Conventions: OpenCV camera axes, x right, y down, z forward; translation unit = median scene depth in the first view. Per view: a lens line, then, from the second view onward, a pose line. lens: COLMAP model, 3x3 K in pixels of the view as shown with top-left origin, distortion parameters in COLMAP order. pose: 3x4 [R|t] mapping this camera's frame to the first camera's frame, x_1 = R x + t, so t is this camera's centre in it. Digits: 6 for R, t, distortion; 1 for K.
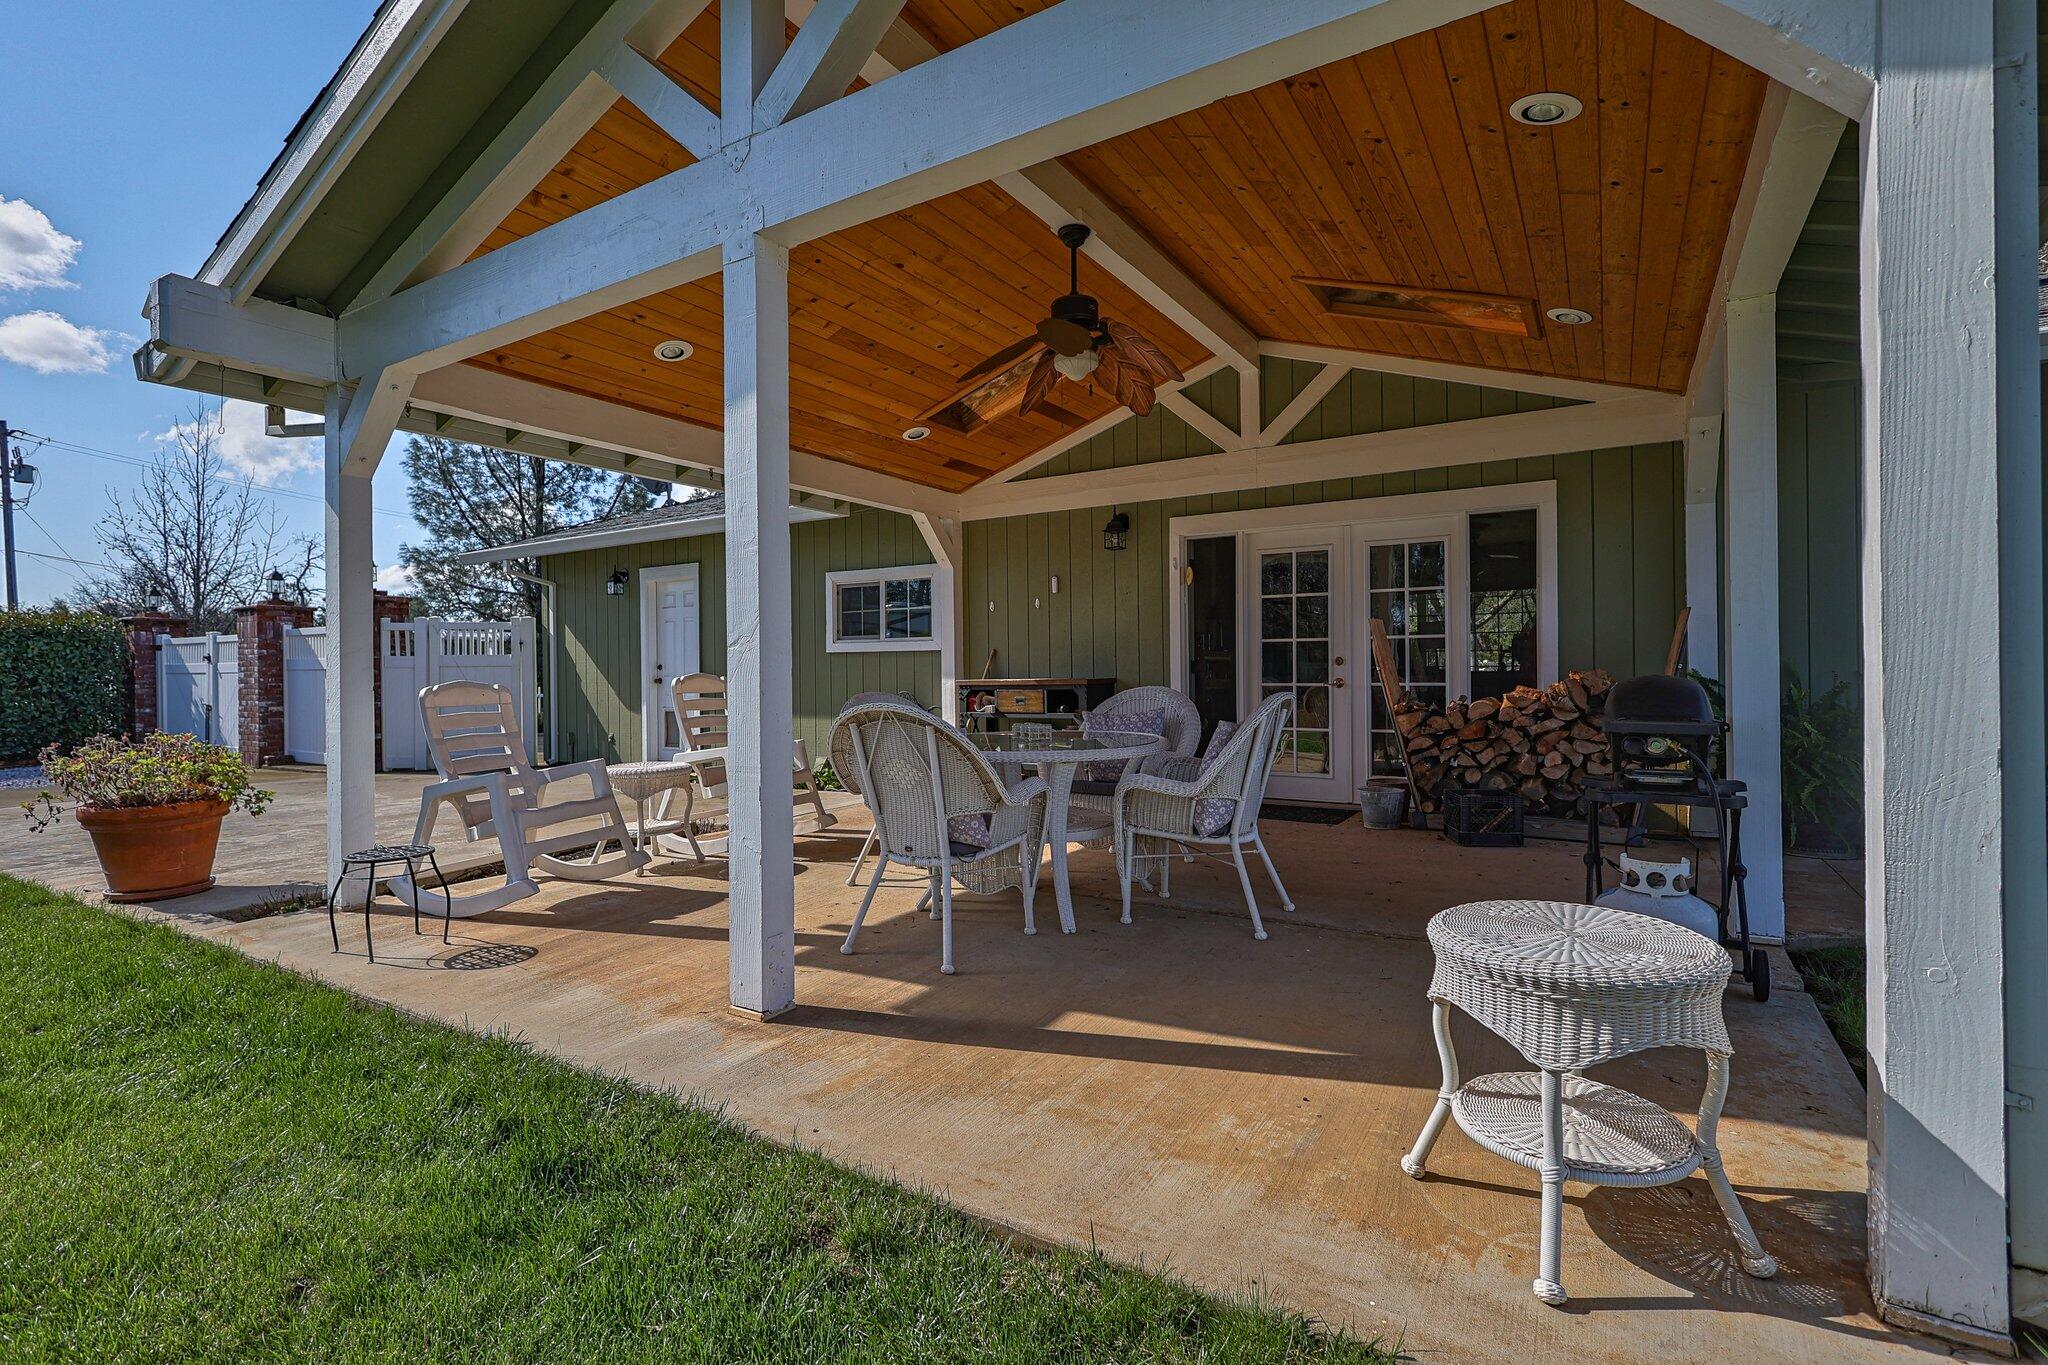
lens RADIAL K [[954.9, 0, 1024.0], [0, 954.9, 682.5], [0, 0, 1]] dist [-0.000041, -0.000024]
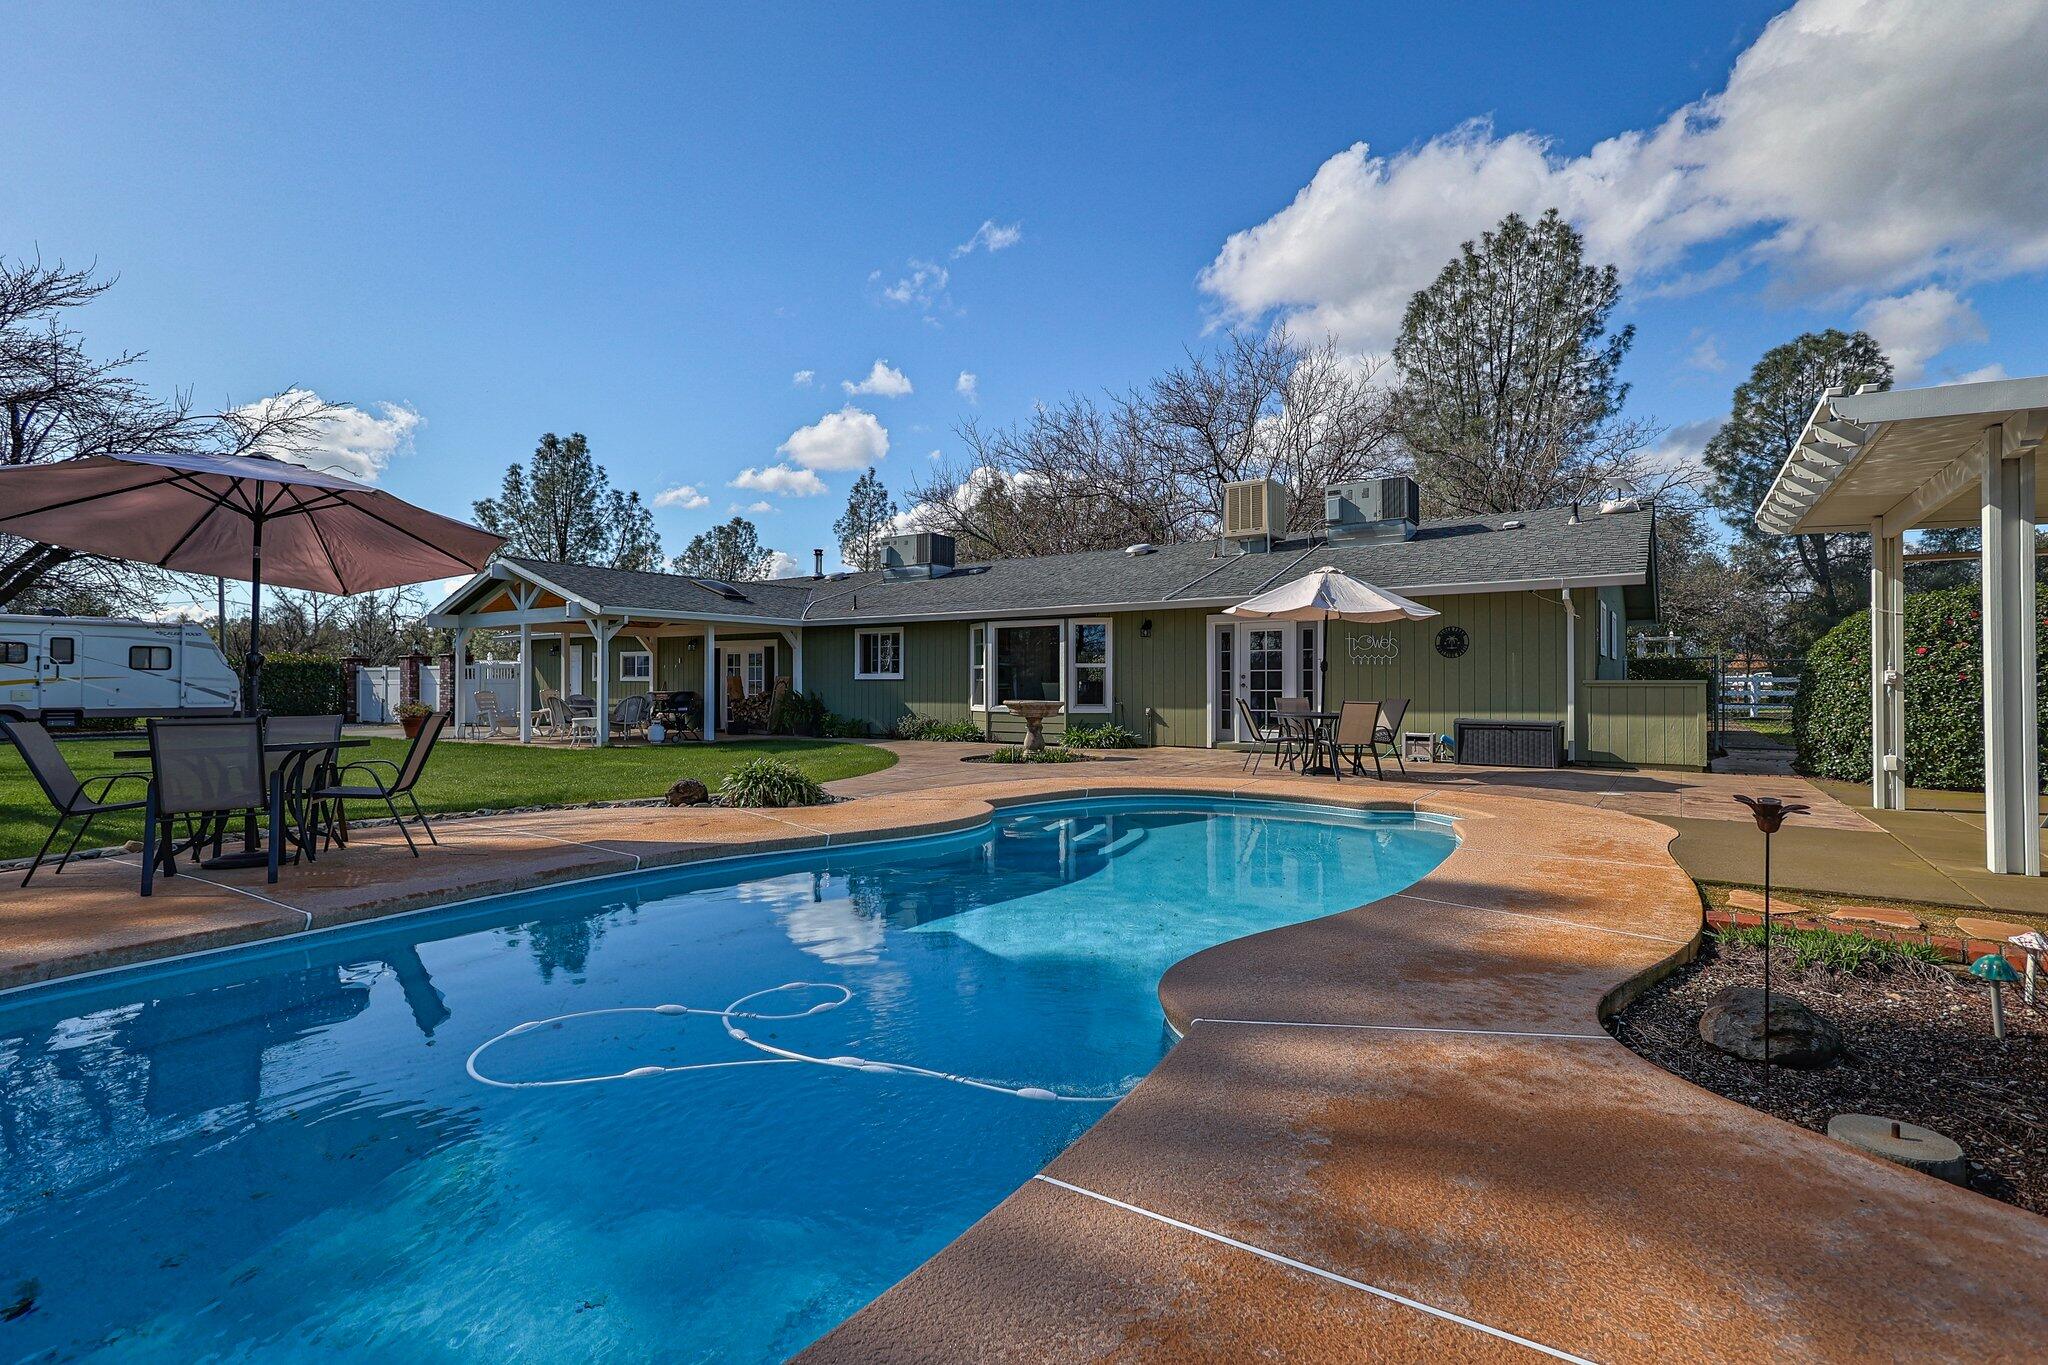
lens RADIAL K [[954.9, 0, 1024.0], [0, 954.9, 682.5], [0, 0, 1]] dist [-0.000041, -0.000024]
pose [[0.998714, 0.009798, -0.049735, 0.830408], [-0.010340, 0.999890, -0.010666, -0.007528], [0.049625, 0.011167, 0.998706, -1.280574]]
